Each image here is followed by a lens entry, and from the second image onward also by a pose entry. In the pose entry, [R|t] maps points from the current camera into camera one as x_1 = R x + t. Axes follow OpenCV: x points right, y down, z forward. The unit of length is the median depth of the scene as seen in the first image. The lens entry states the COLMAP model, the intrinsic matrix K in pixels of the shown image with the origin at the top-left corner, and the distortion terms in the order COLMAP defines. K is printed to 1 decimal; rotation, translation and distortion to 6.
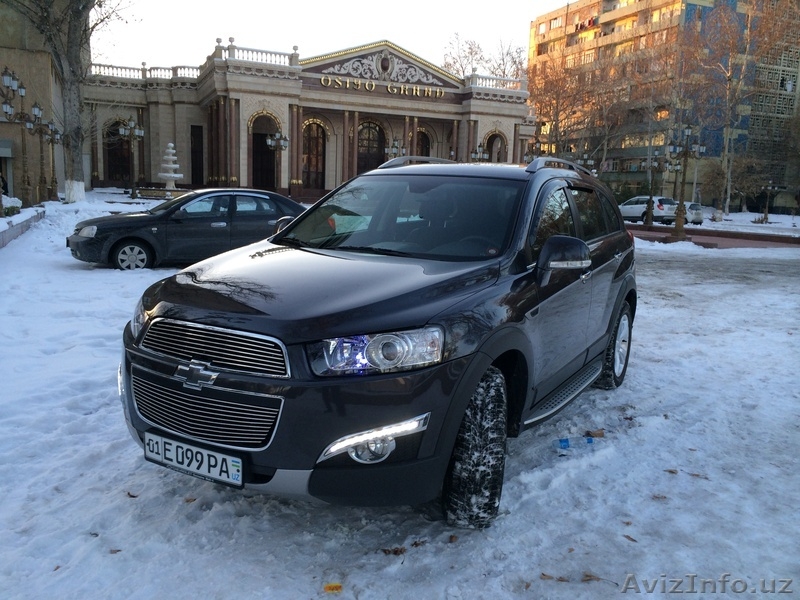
lens RADIAL K [[690.8, 0, 394.7], [0, 690.8, 300.7], [0, 0, 1]] dist [0.010259, -0.012280]
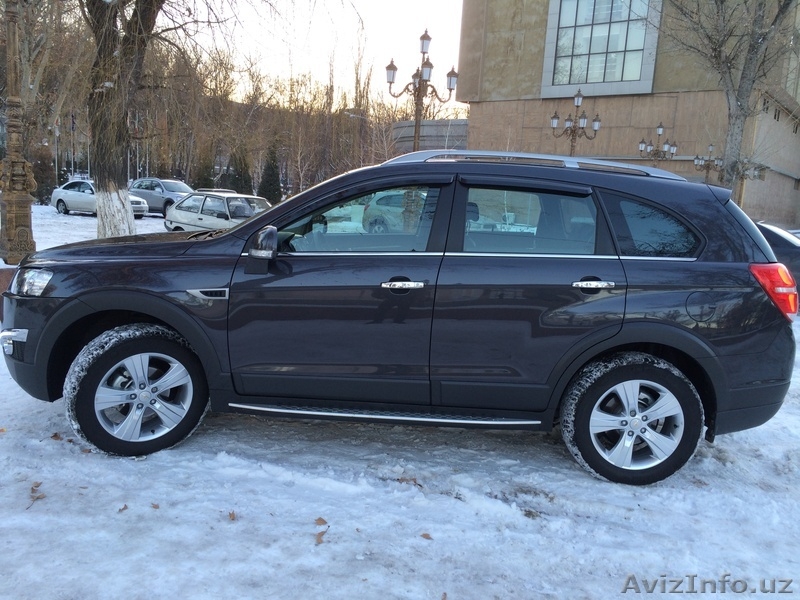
lens RADIAL K [[690.8, 0, 394.7], [0, 690.8, 300.7], [0, 0, 1]] dist [0.010259, -0.012280]
pose [[0.509704, 0.132295, -0.850117, 1.204433], [-0.180882, 0.982500, 0.044446, -0.064760], [0.841120, 0.131116, 0.524714, 0.675171]]
